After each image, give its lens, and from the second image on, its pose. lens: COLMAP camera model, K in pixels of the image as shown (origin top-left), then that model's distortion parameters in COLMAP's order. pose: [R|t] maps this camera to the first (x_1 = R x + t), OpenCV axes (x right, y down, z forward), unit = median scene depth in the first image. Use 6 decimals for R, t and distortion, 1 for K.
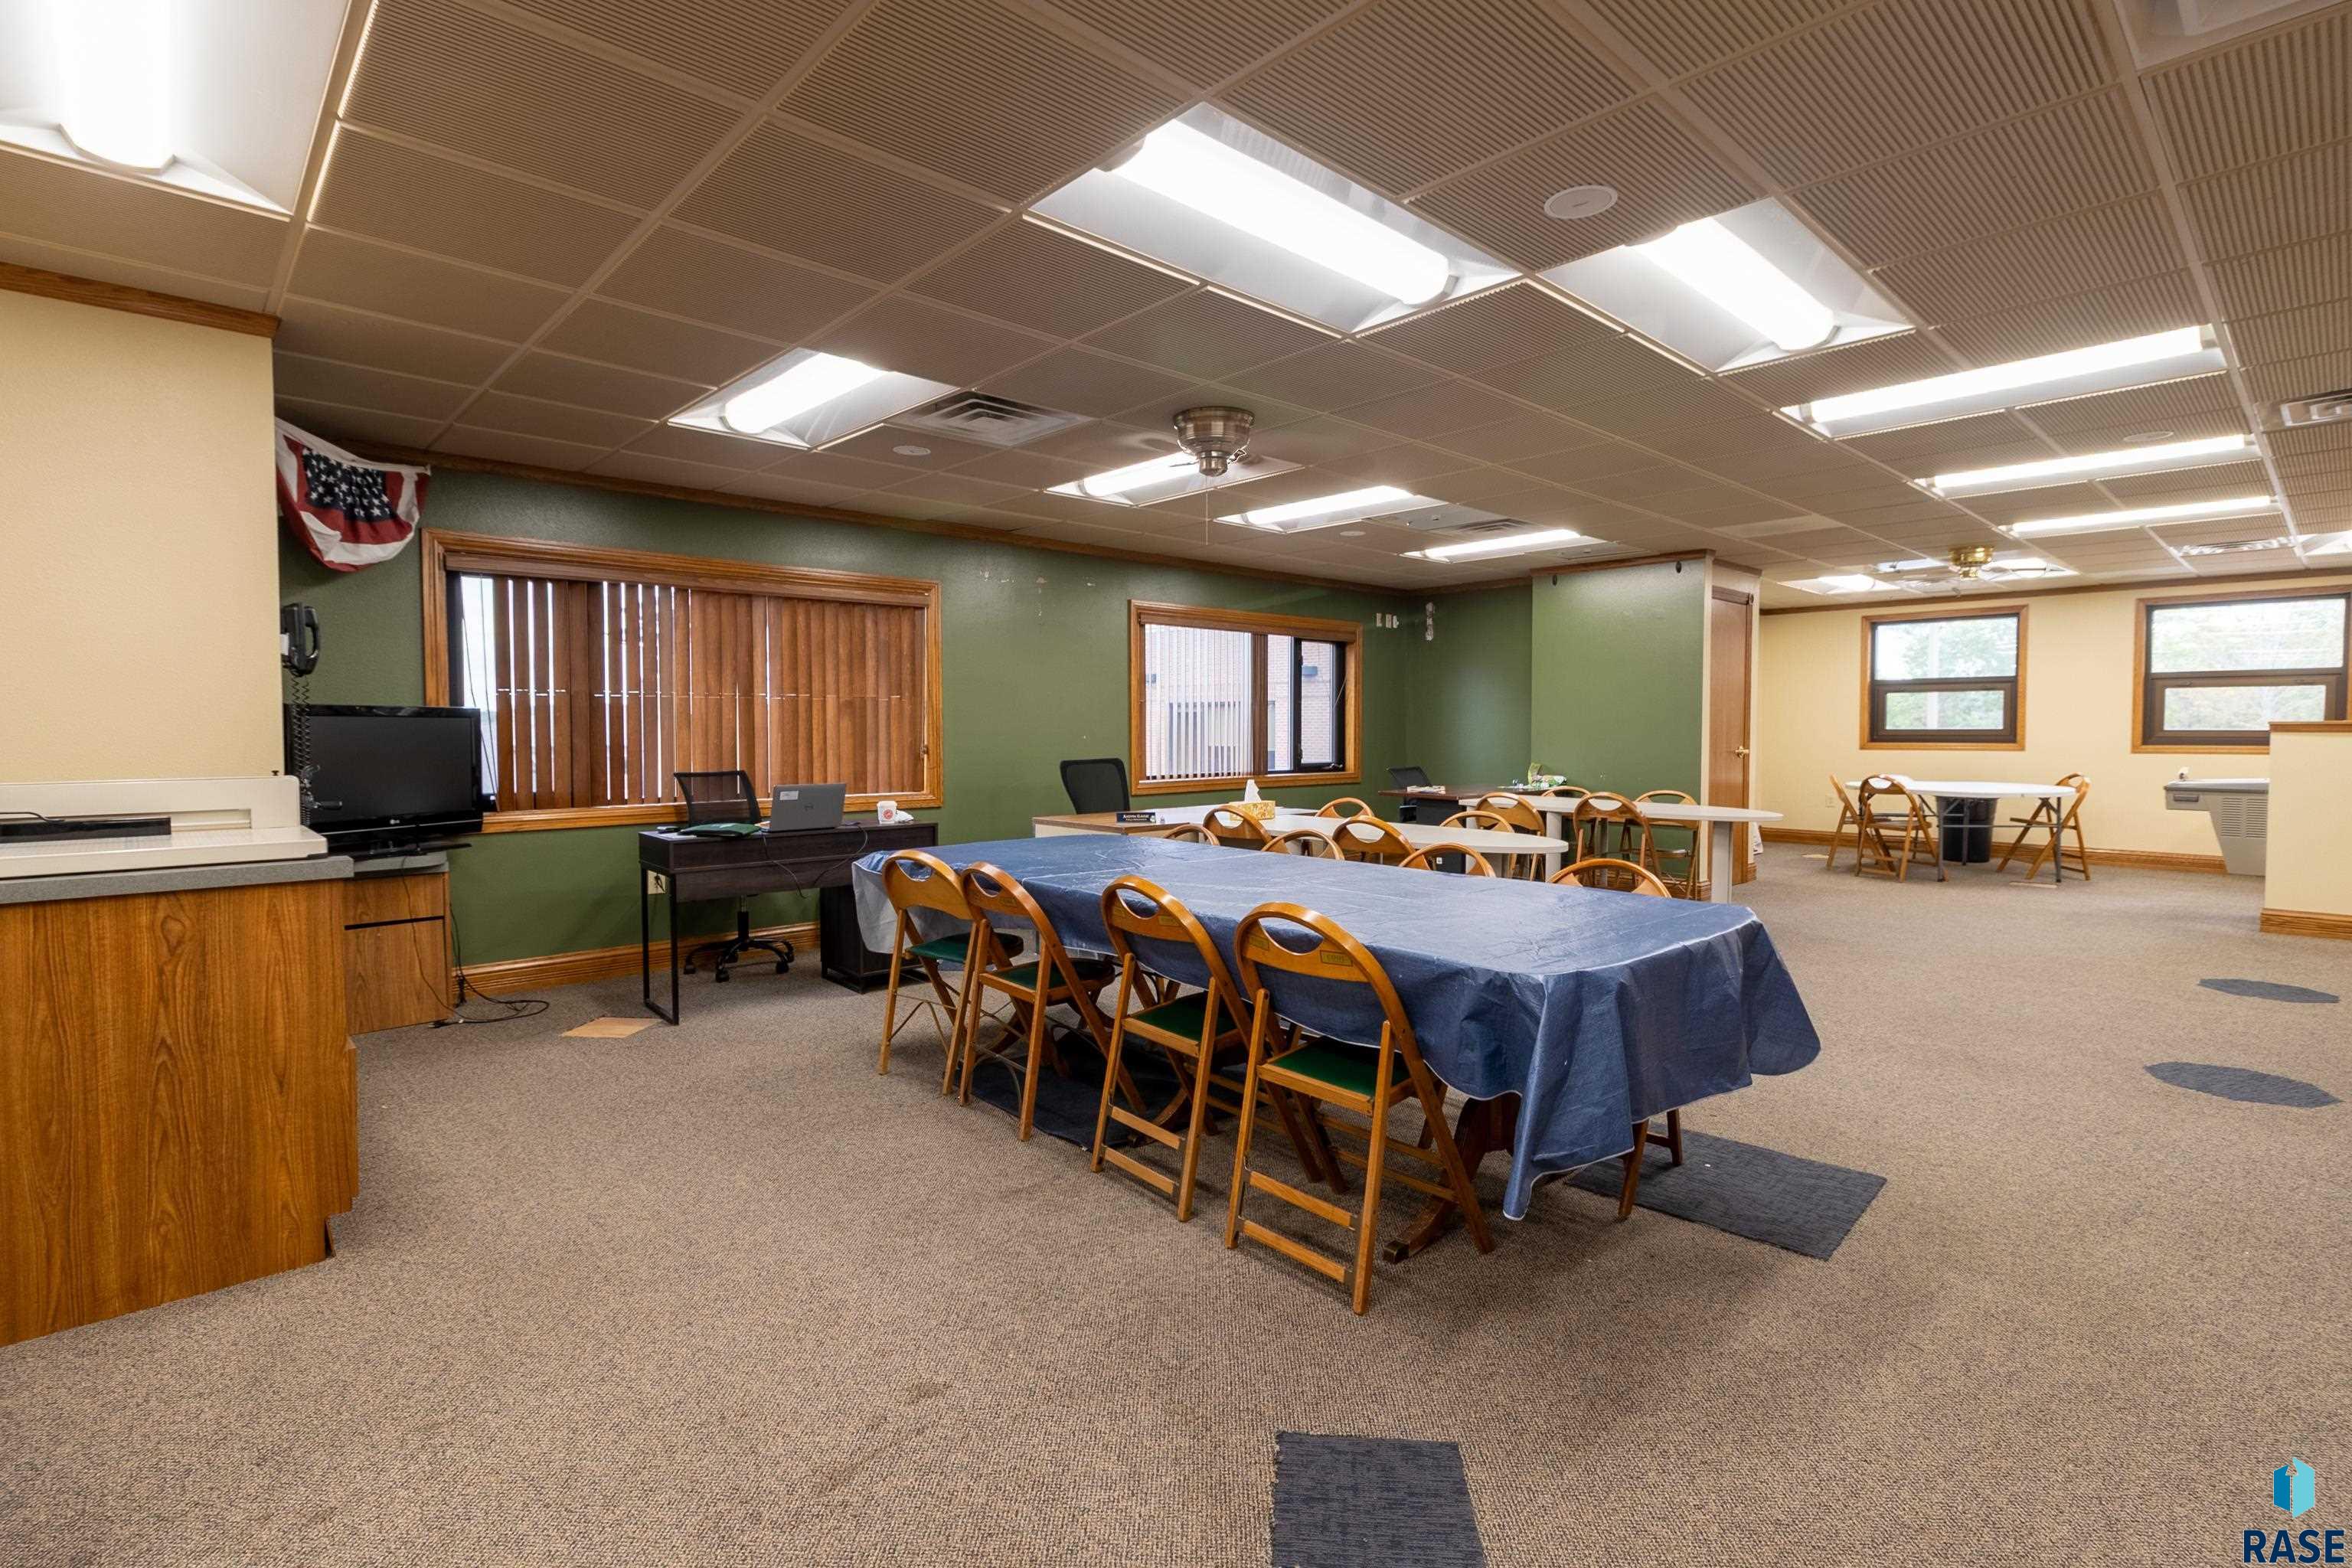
lens RADIAL K [[1090.5, 0, 1179.2], [0, 1090.5, 768.0], [0, 0, 1]] dist [0.000590, 0.000565]
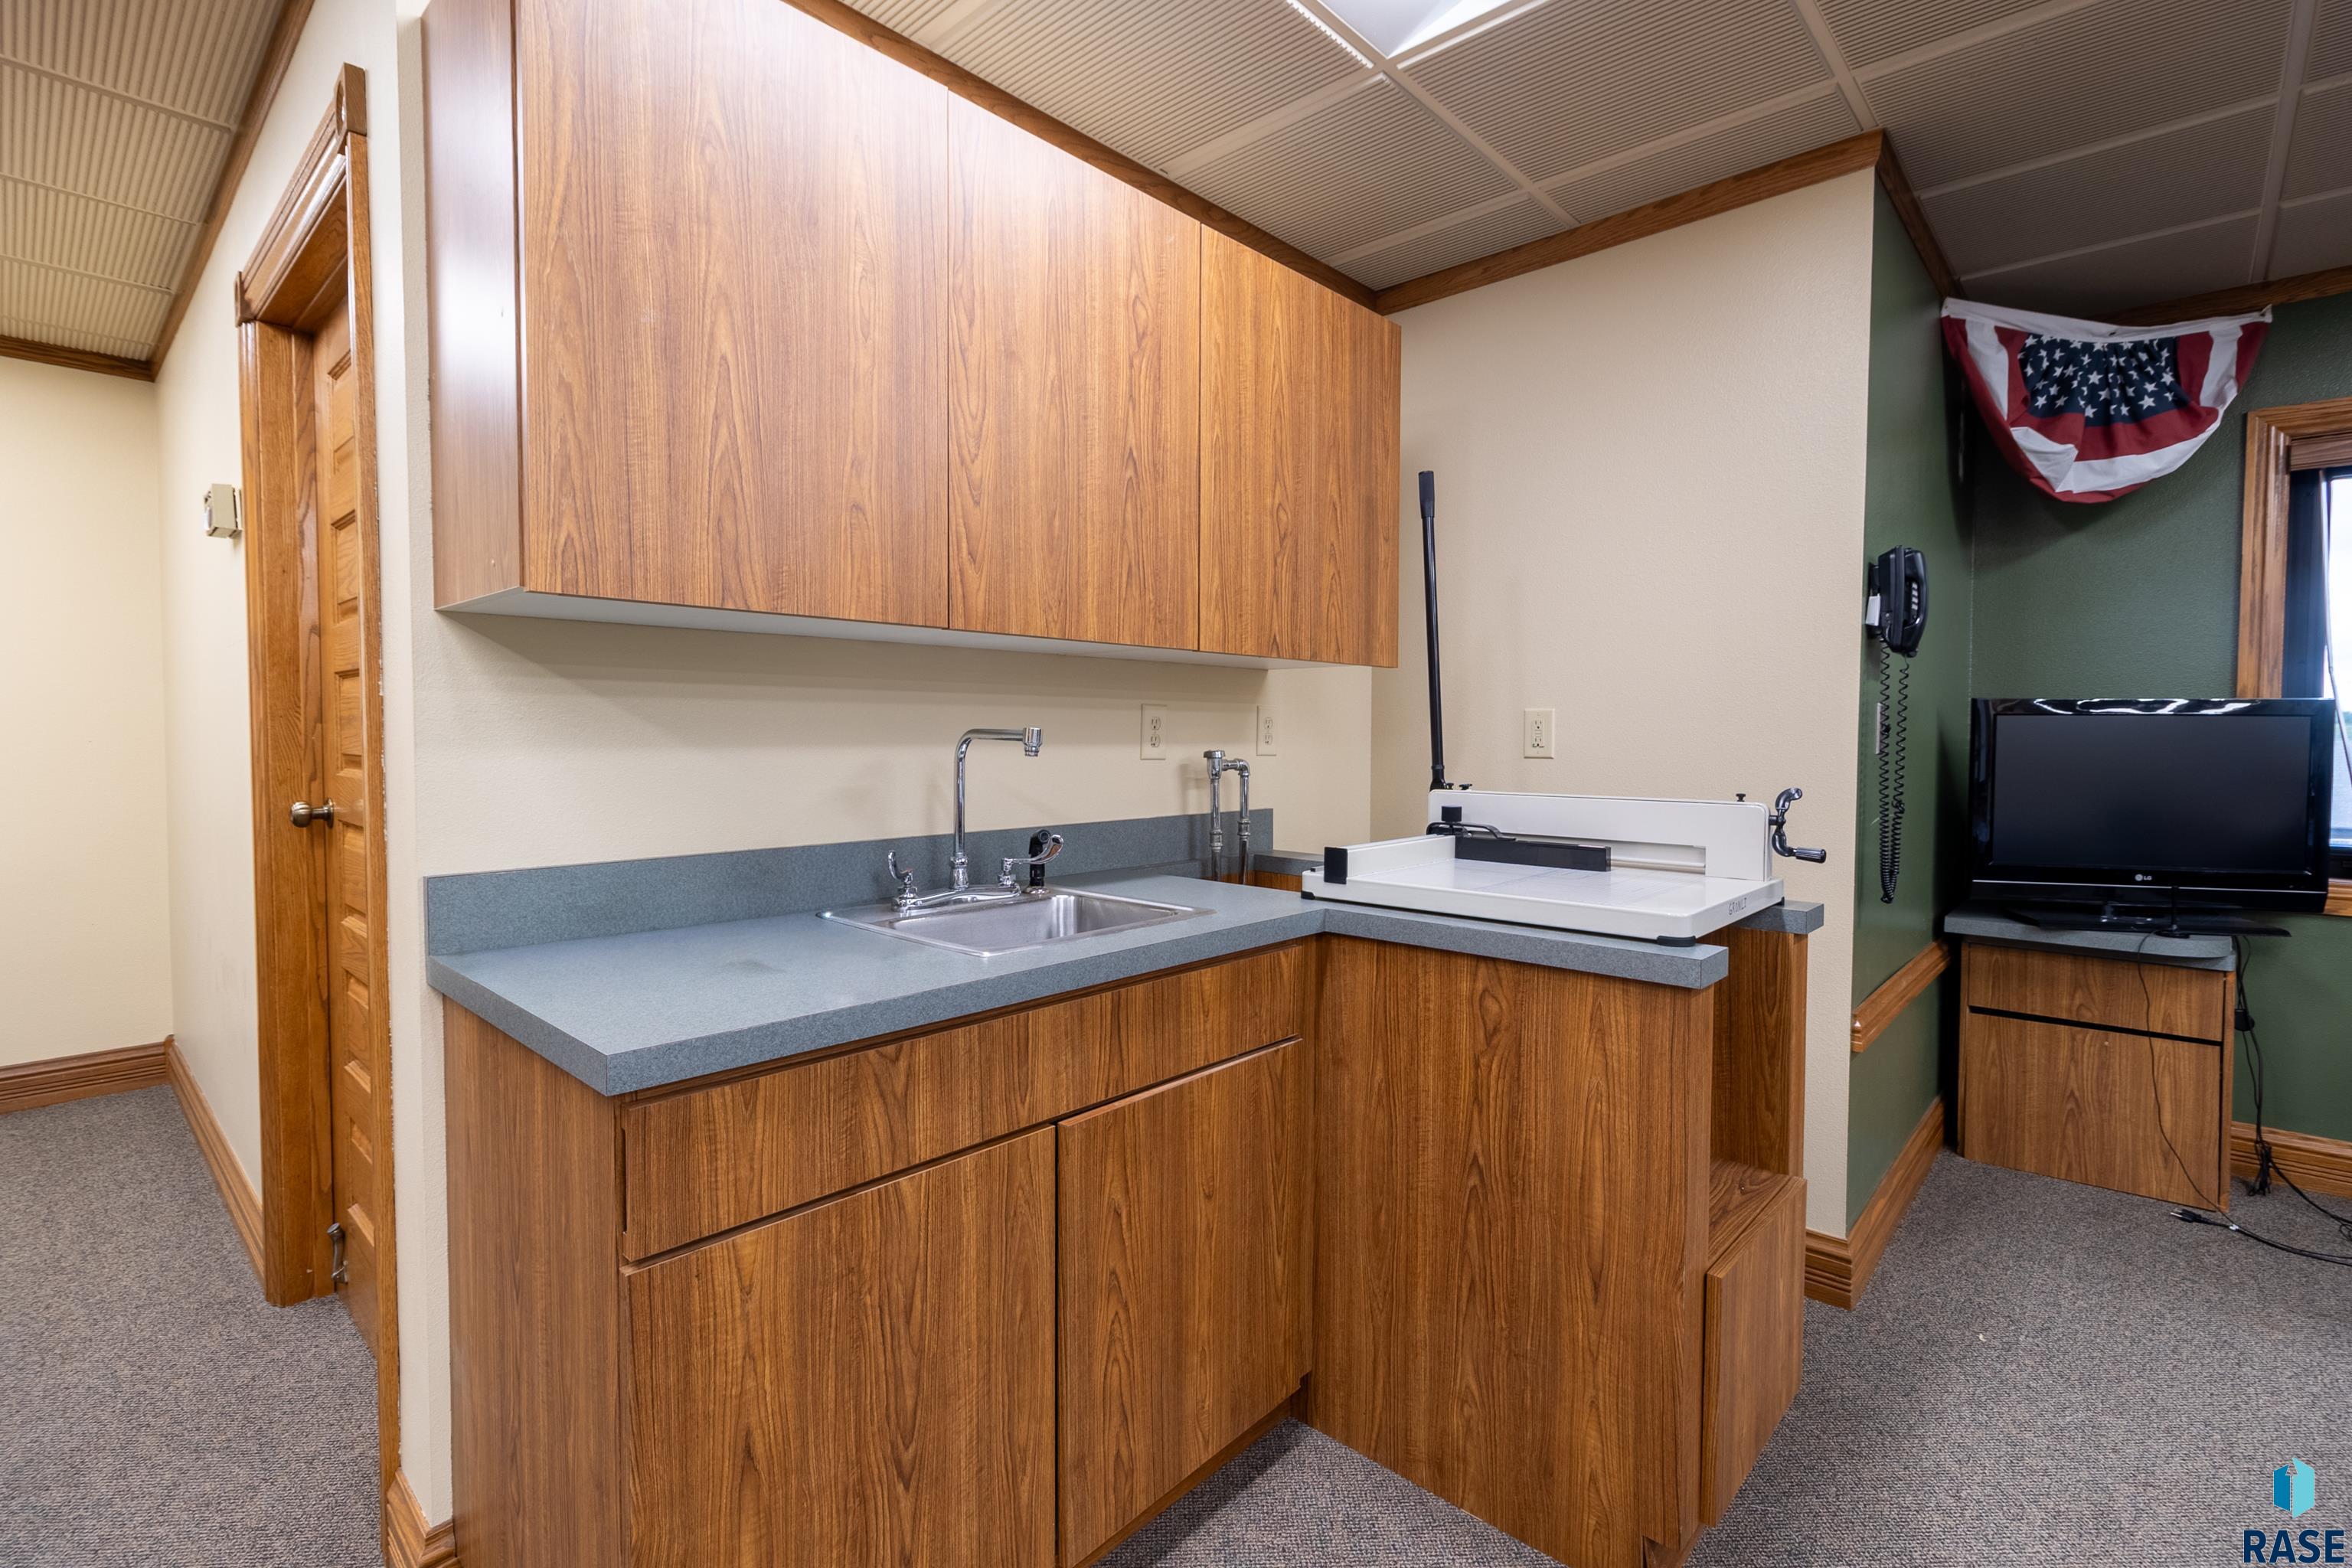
lens RADIAL K [[1090.5, 0, 1169.2], [0, 1090.5, 766.8], [0, 0, 1]] dist [0.000590, 0.000565]
pose [[0.070773, 0.034199, -0.996906, -0.177988], [-0.041262, 0.998657, 0.031329, -0.019487], [0.996639, 0.038917, 0.072089, 0.571199]]
